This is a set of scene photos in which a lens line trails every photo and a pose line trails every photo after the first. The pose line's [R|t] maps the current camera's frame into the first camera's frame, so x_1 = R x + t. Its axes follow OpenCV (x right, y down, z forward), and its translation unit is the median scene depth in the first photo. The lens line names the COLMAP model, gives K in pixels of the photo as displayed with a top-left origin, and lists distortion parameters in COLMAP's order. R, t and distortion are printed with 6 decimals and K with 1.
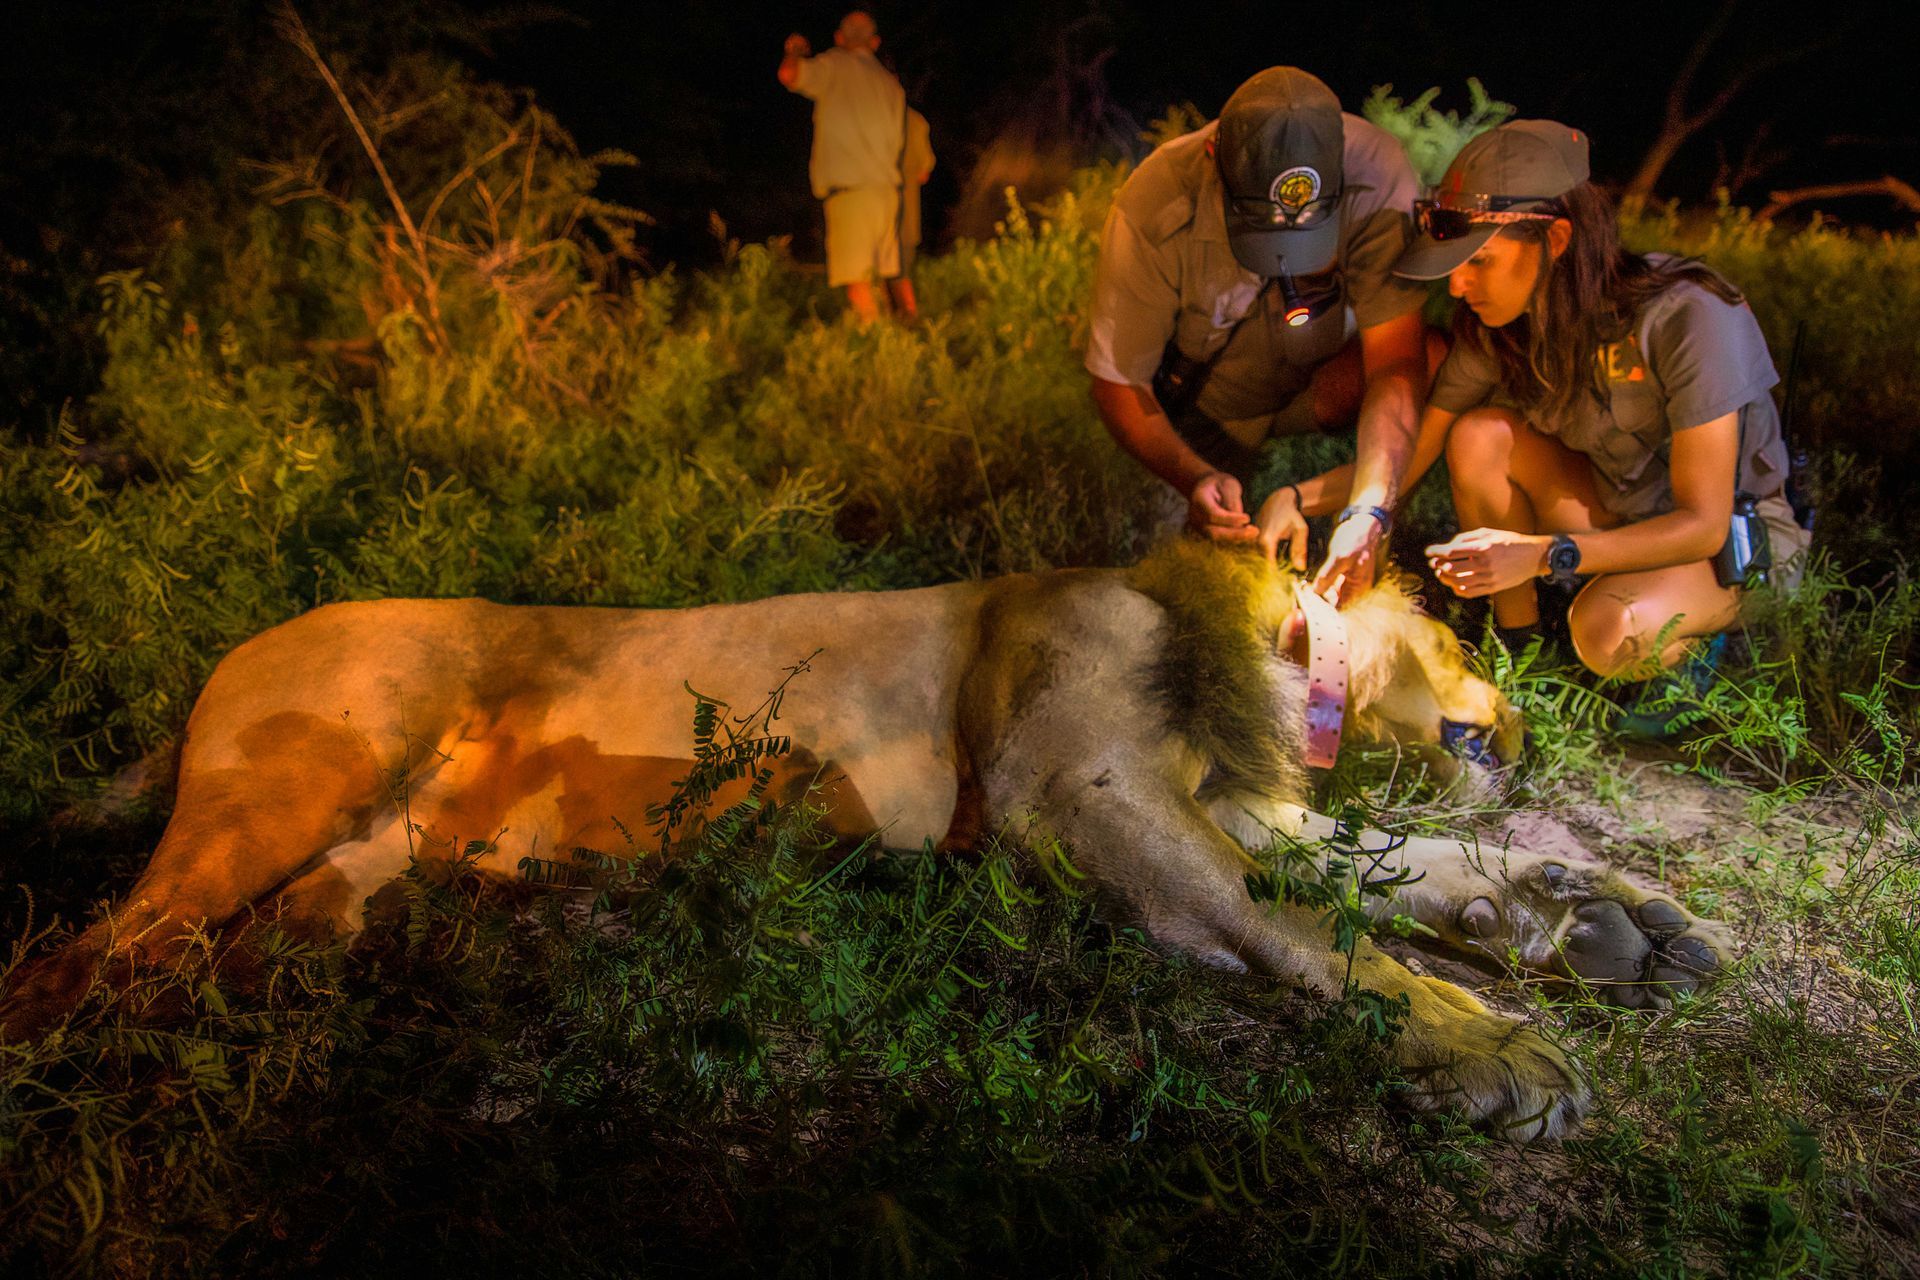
lens RADIAL K [[1297.0, 0, 960.8], [0, 1297.0, 667.6], [0, 0, 1]] dist [-0.094701, 0.067046]
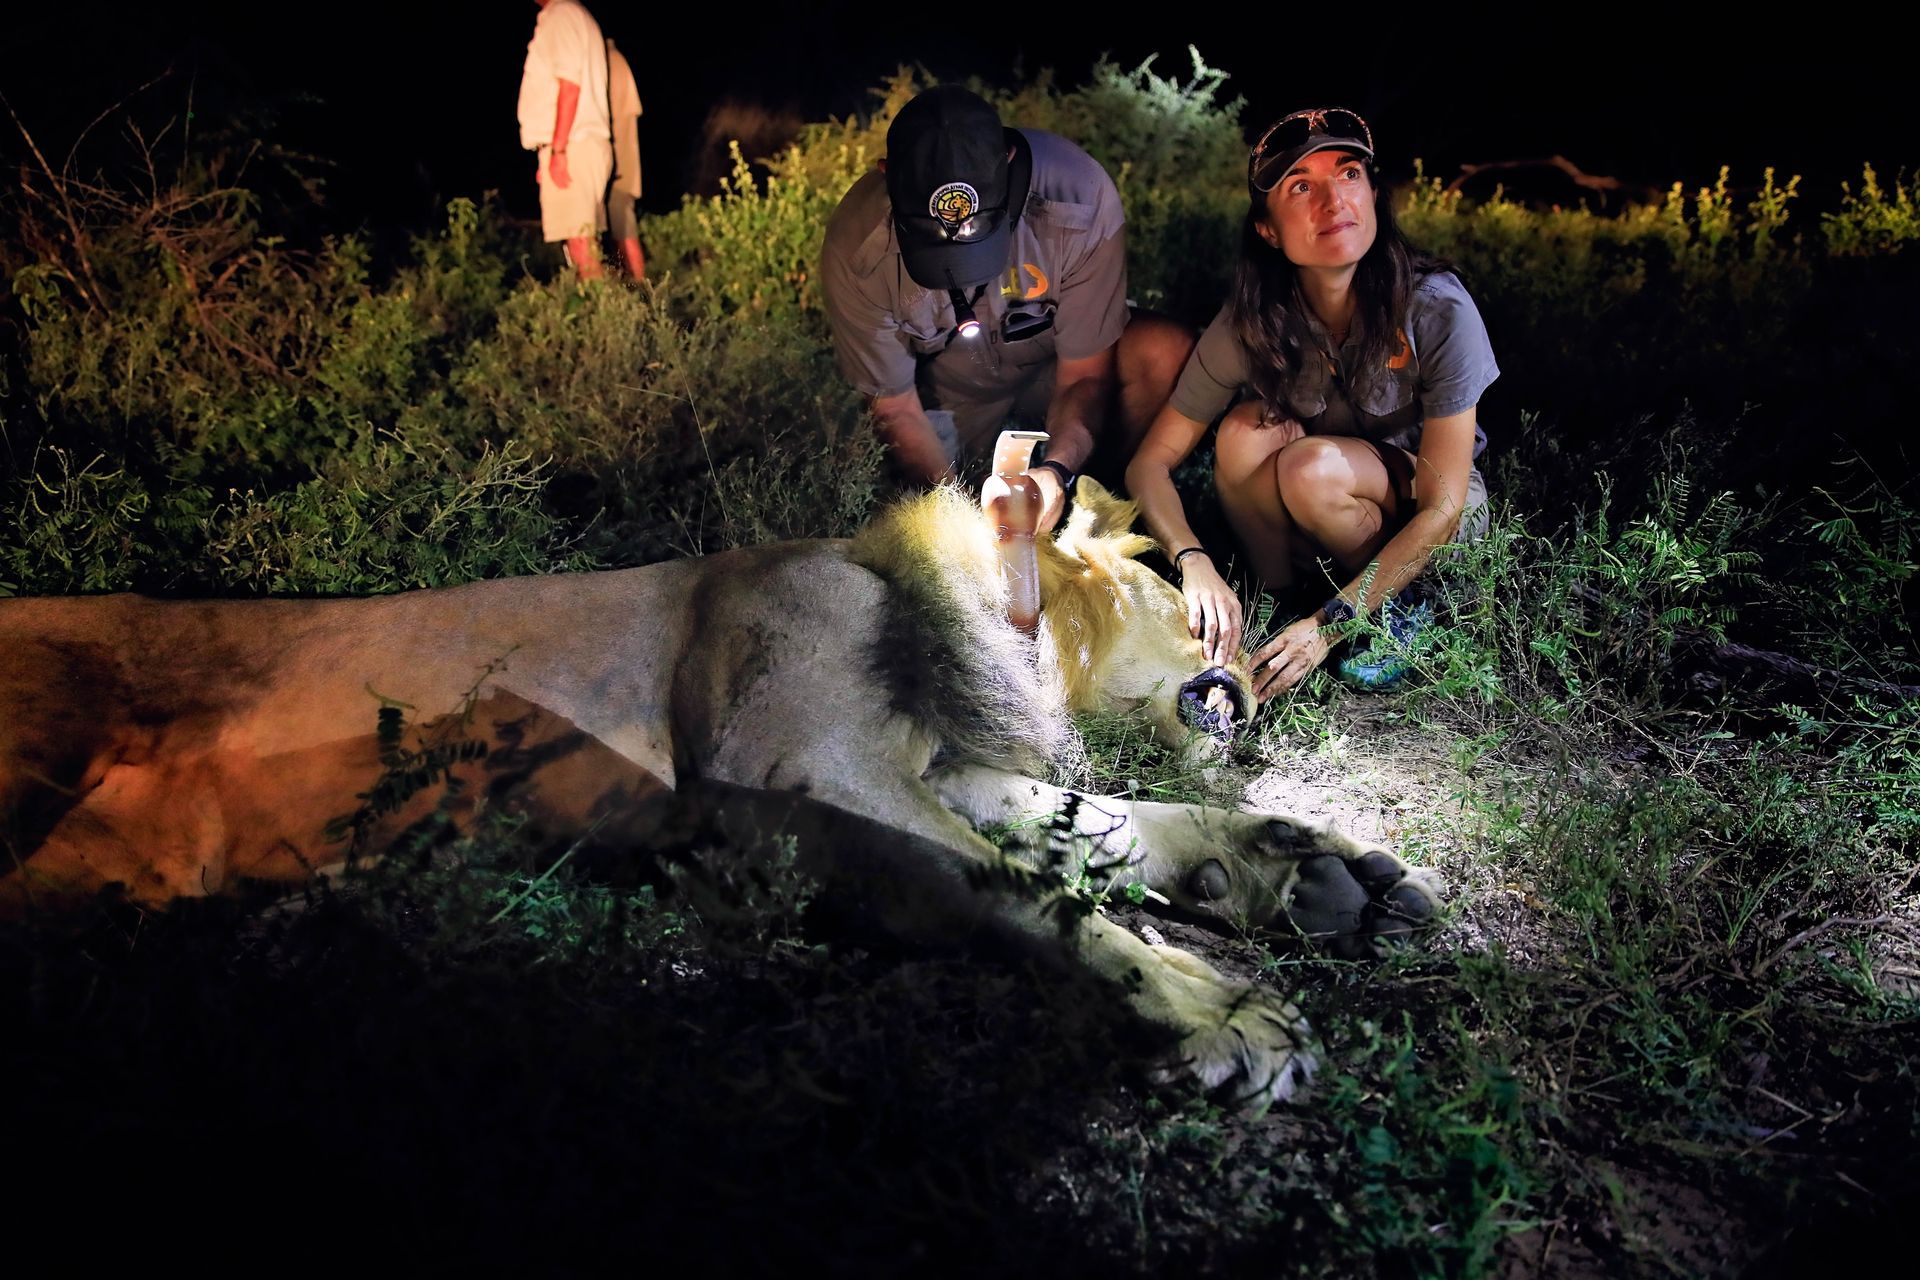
lens RADIAL K [[1297.0, 0, 960.8], [0, 1297.0, 667.6], [0, 0, 1]] dist [-0.094701, 0.067046]
pose [[0.981172, -0.044456, 0.187952, 0.014007], [0.038561, 0.998646, 0.034908, -0.007329], [-0.189249, -0.027003, 0.981558, 0.019225]]
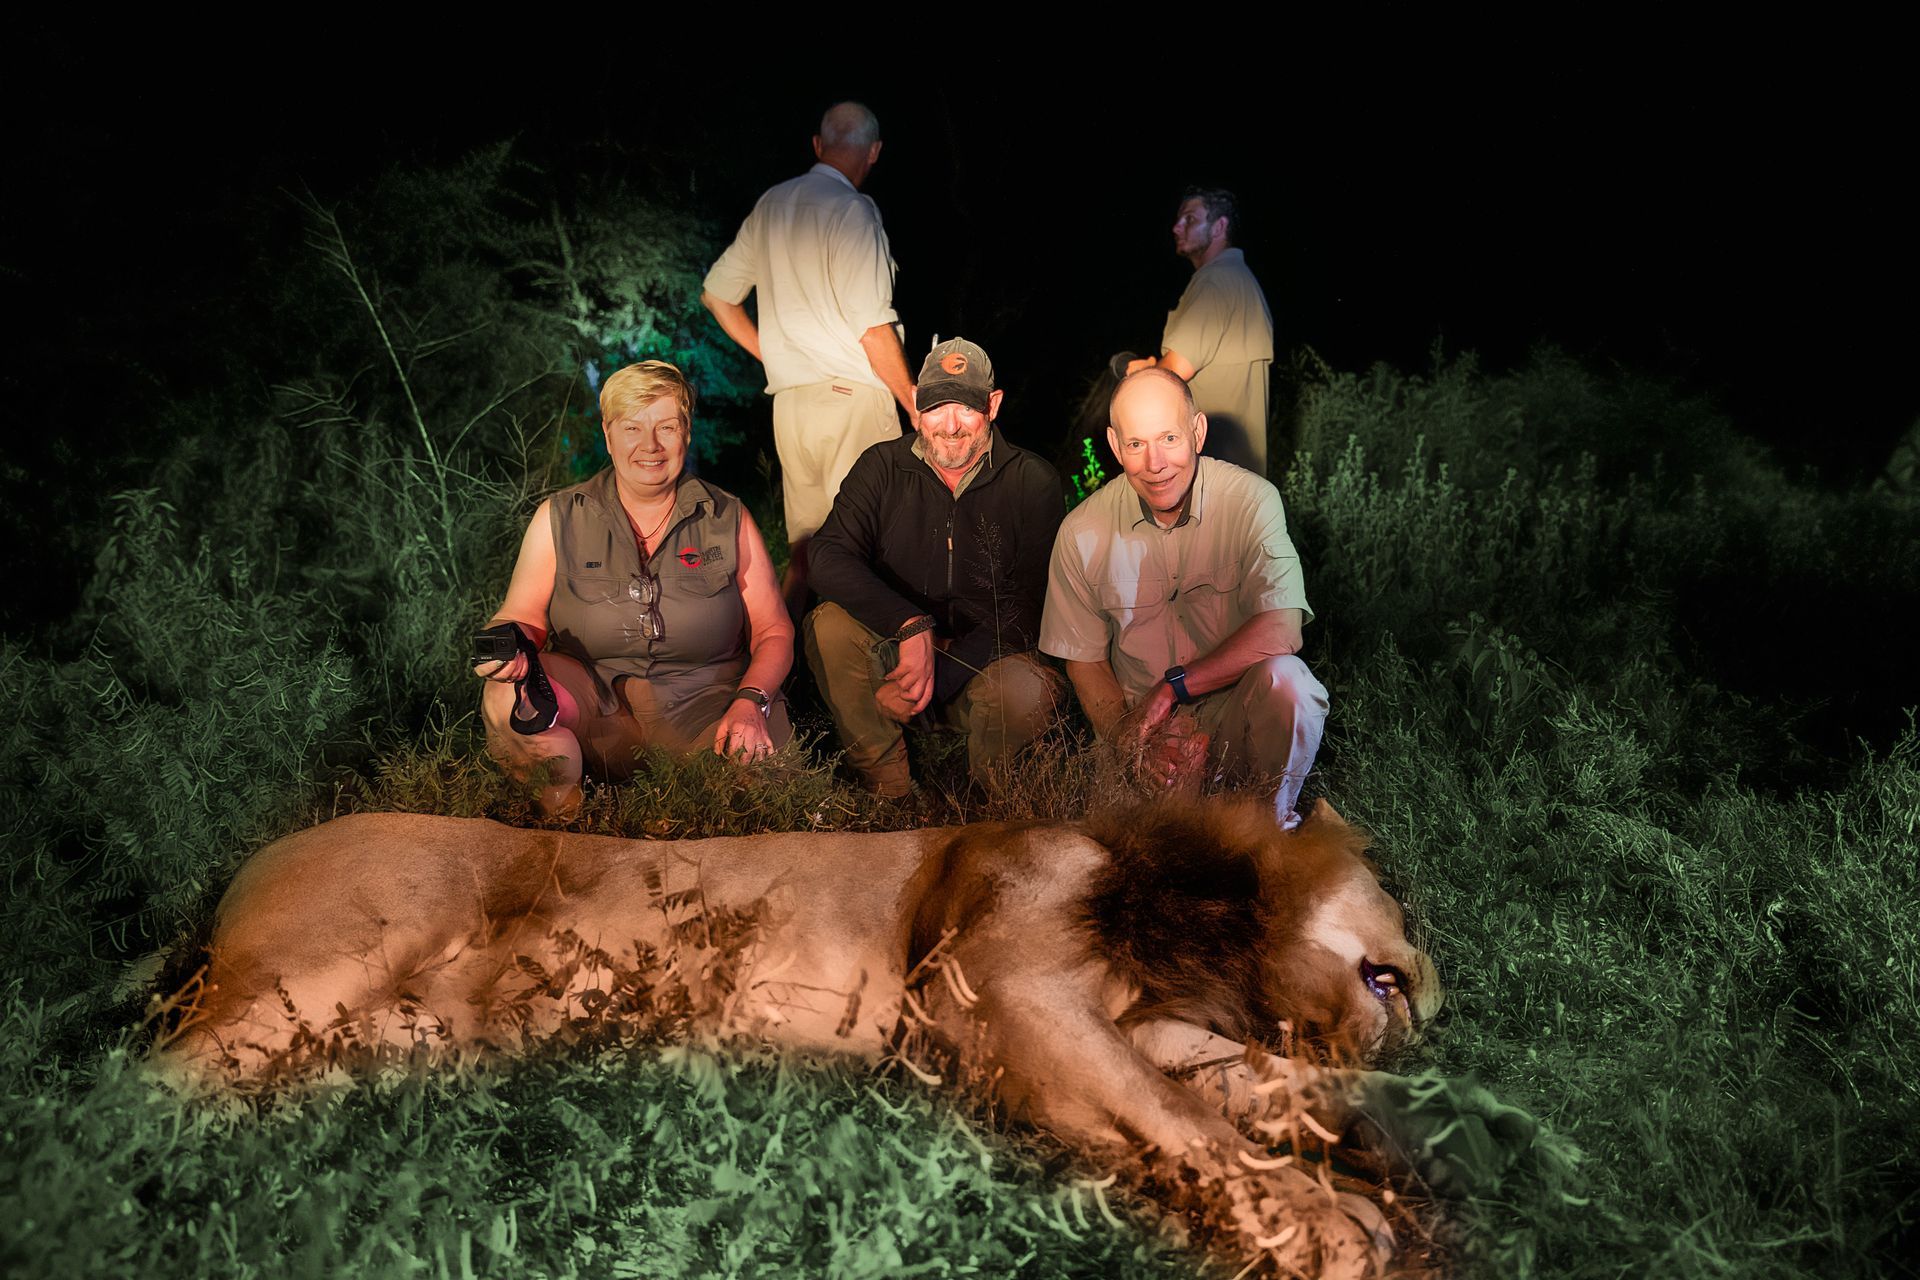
lens RADIAL K [[1699.6, 0, 893.4], [0, 1699.6, 637.7], [0, 0, 1]] dist [0.003170, 0.000965]
pose [[0.993397, 0.043479, -0.106174, 0.060051], [-0.065995, 0.973534, -0.218805, 0.051652], [0.093850, 0.224367, 0.969975, -0.223957]]
